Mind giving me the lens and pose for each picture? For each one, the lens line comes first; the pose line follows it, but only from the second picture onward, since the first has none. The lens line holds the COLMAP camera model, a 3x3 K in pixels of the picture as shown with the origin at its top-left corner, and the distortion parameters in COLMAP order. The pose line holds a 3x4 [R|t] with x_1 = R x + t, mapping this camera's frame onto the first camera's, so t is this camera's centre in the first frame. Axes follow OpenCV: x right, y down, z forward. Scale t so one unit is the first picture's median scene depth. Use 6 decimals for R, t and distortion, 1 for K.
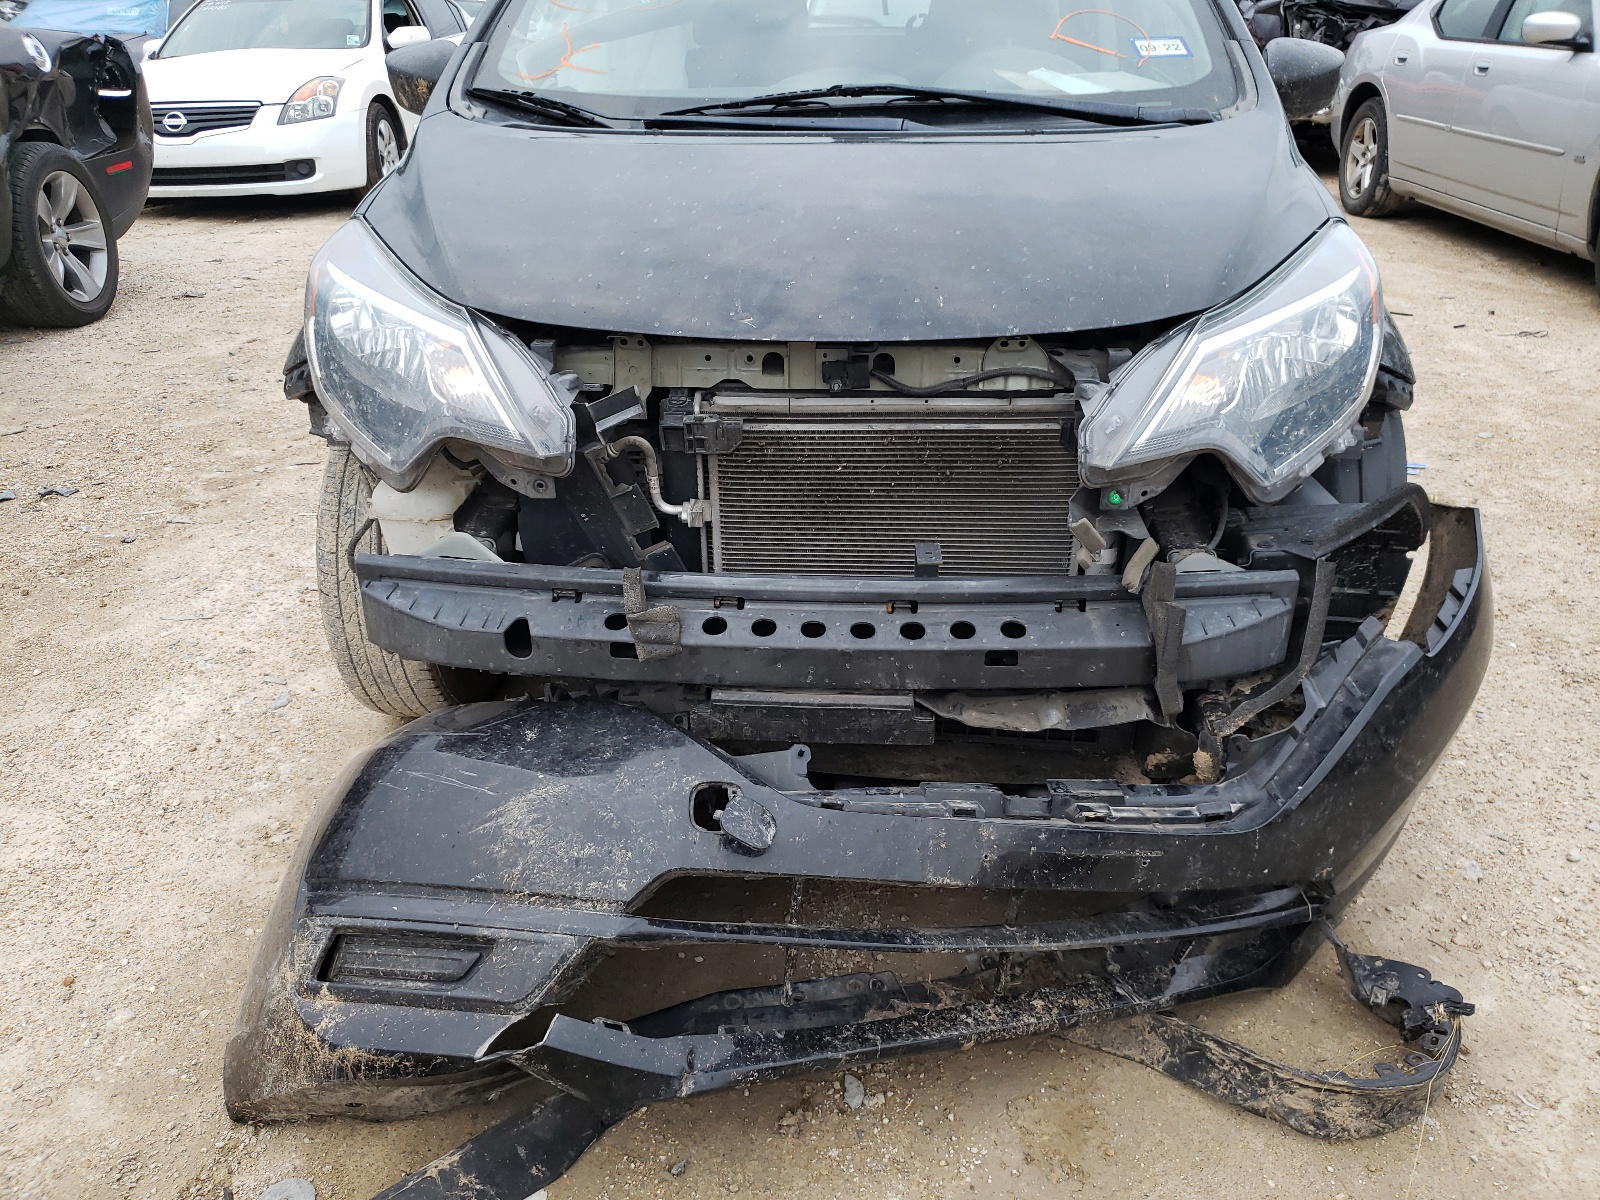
lens RADIAL K [[1359.2, 0, 800.0], [0, 1359.2, 600.0], [0, 0, 1]] dist [-0.024515, -0.005269]
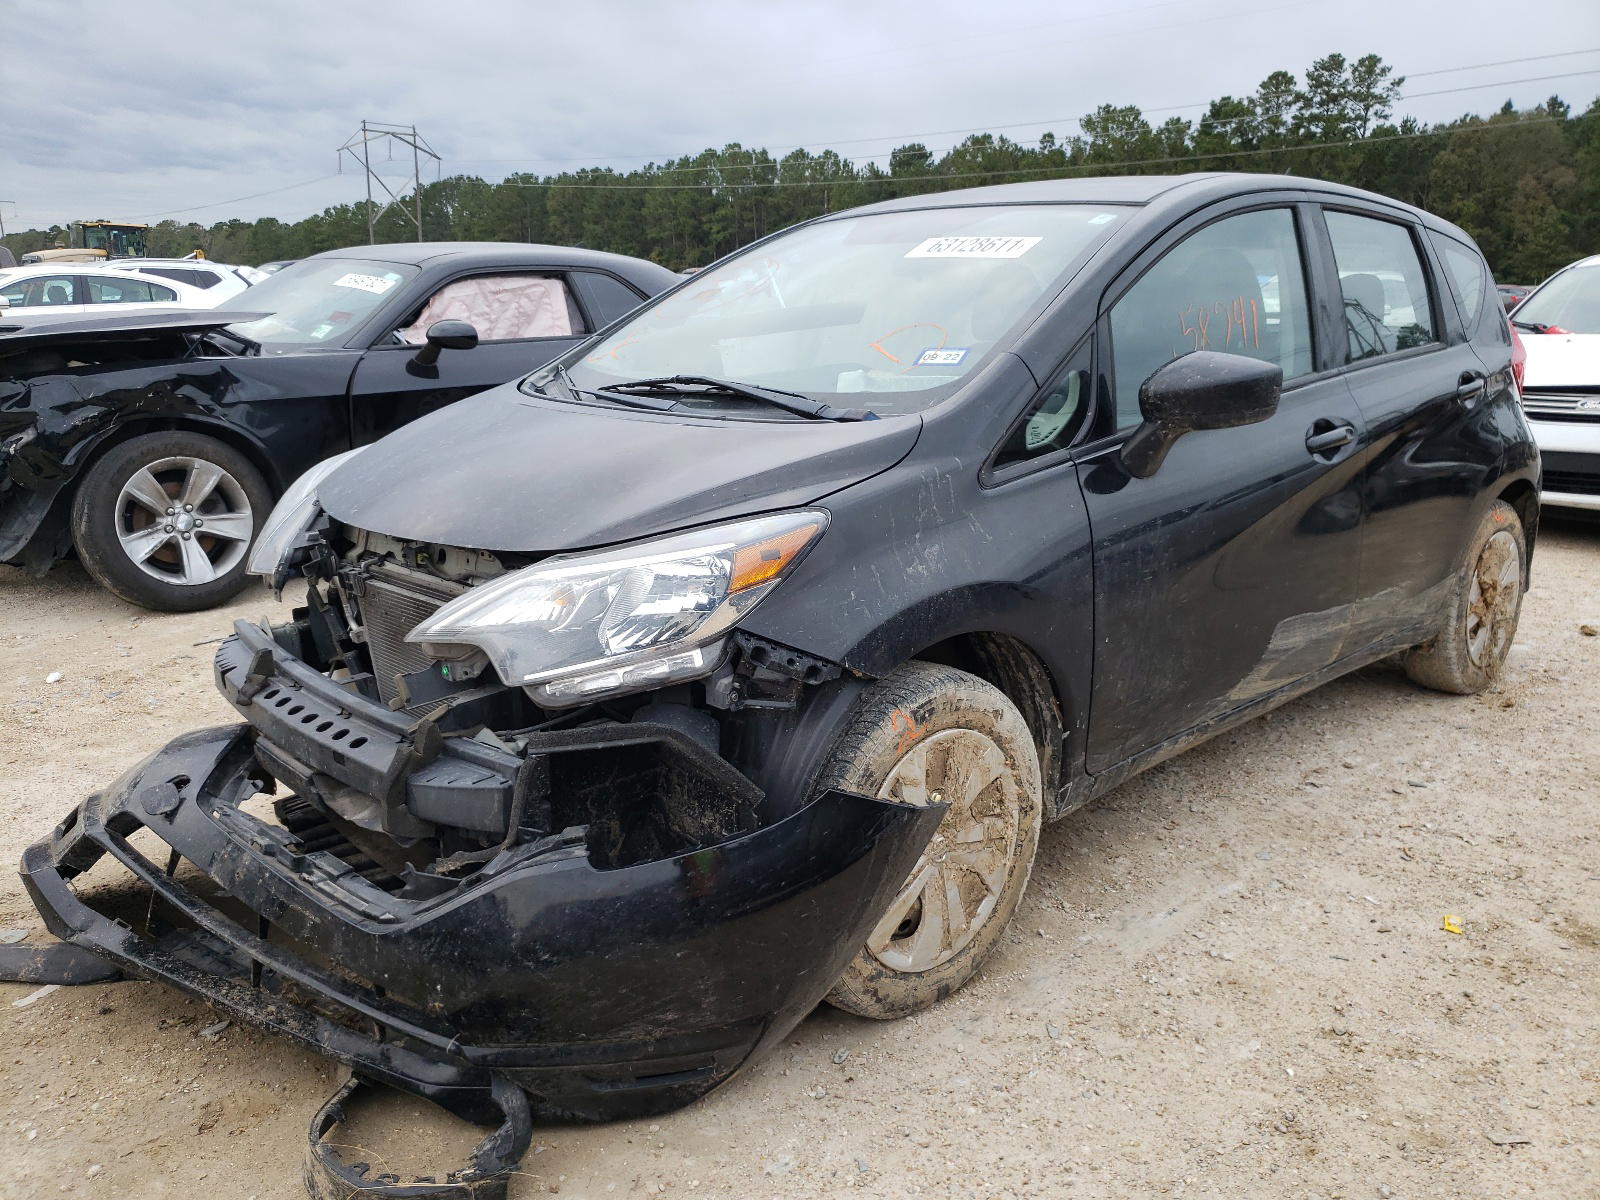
lens RADIAL K [[1359.2, 0, 800.0], [0, 1359.2, 600.0], [0, 0, 1]] dist [-0.024515, -0.005269]
pose [[0.700066, 0.164825, -0.694795, 1.403705], [-0.300998, 0.950445, -0.077810, -0.143975], [0.647539, 0.263604, 0.714987, 0.264788]]
